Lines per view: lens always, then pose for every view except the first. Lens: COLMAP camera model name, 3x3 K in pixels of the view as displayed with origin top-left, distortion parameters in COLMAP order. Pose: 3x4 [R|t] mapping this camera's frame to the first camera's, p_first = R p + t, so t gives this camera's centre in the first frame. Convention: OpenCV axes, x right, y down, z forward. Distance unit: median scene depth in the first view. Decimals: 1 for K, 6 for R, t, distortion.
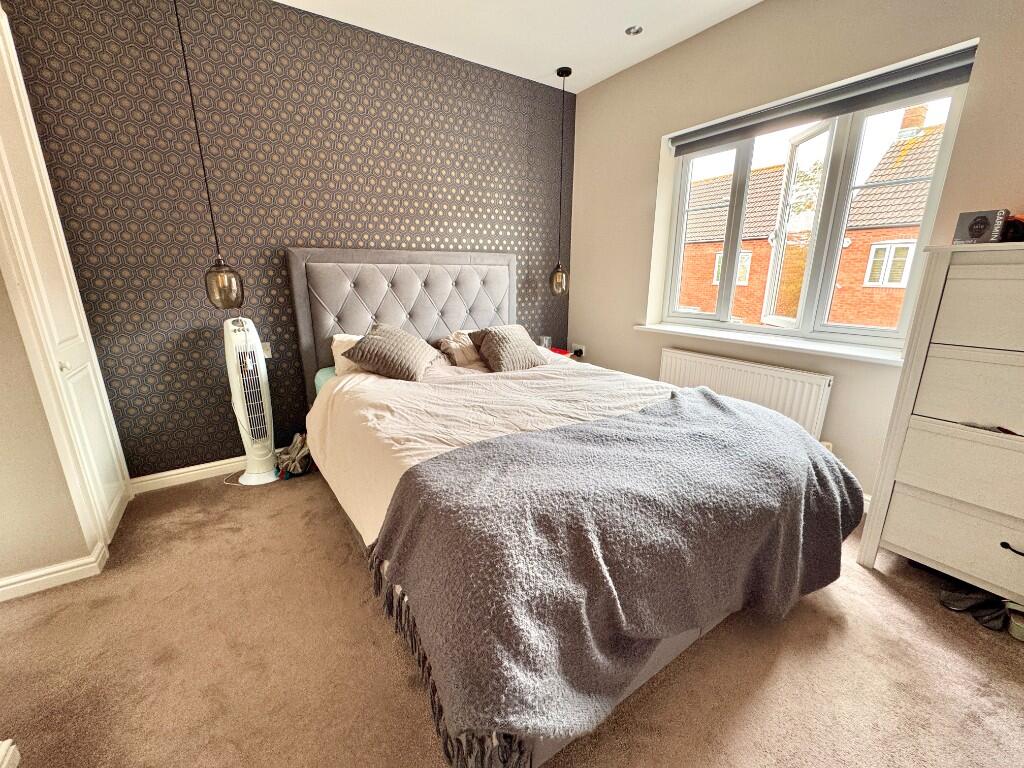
lens RADIAL K [[410.2, 0, 519.6], [0, 410.2, 385.7], [0, 0, 1]] dist [-0.004161, 0.000705]
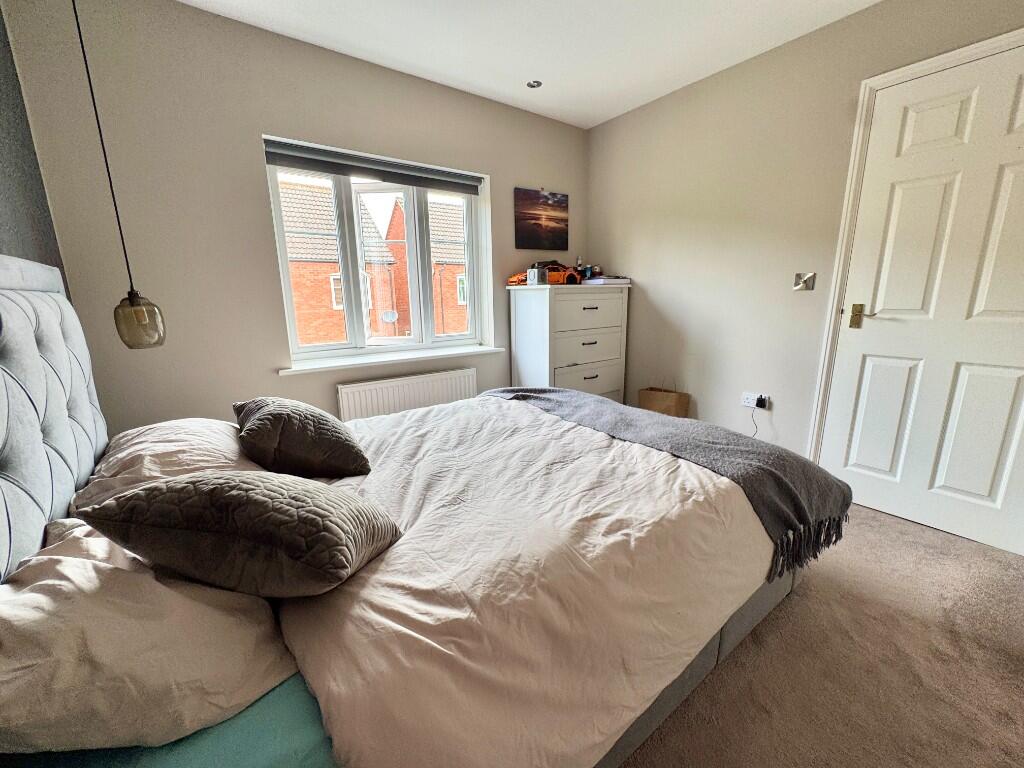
lens RADIAL K [[410.2, 0, 510.0], [0, 410.2, 386.8], [0, 0, 1]] dist [-0.004161, 0.000705]
pose [[-0.025252, -0.217915, 0.975641, -2.670059], [0.278511, 0.935778, 0.216220, -0.911093], [-0.960101, 0.277186, 0.037062, 3.145206]]
